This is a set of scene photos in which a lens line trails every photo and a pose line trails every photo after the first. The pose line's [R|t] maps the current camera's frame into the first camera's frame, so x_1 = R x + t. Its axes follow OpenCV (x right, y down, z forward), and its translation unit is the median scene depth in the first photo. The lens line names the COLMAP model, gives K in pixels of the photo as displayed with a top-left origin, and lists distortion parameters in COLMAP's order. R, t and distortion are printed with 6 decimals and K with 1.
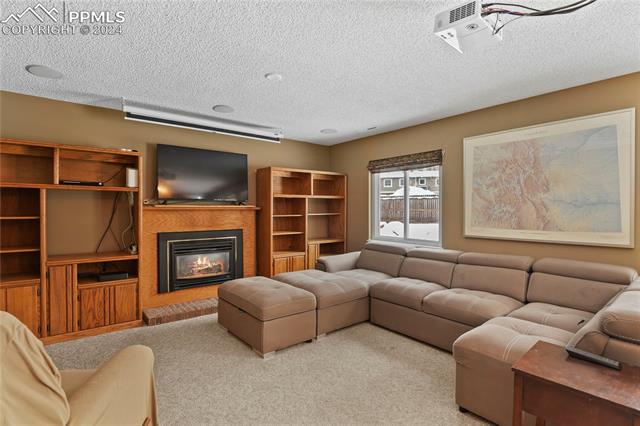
lens RADIAL K [[312.3, 0, 322.1], [0, 312.3, 211.2], [0, 0, 1]] dist [-0.007815, -0.003431]
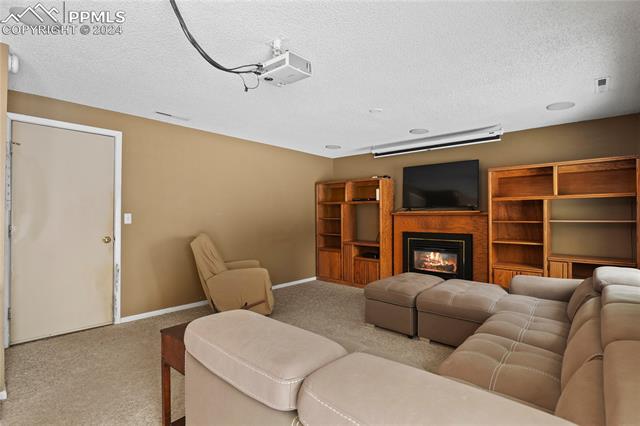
lens RADIAL K [[312.3, 0, 335.4], [0, 312.3, 216.1], [0, 0, 1]] dist [-0.007815, -0.003431]
pose [[0.184749, -0.002913, -0.982781, 0.783567], [-0.010099, 0.999937, -0.004862, 0.010032], [0.982734, 0.010823, 0.184708, 0.447026]]
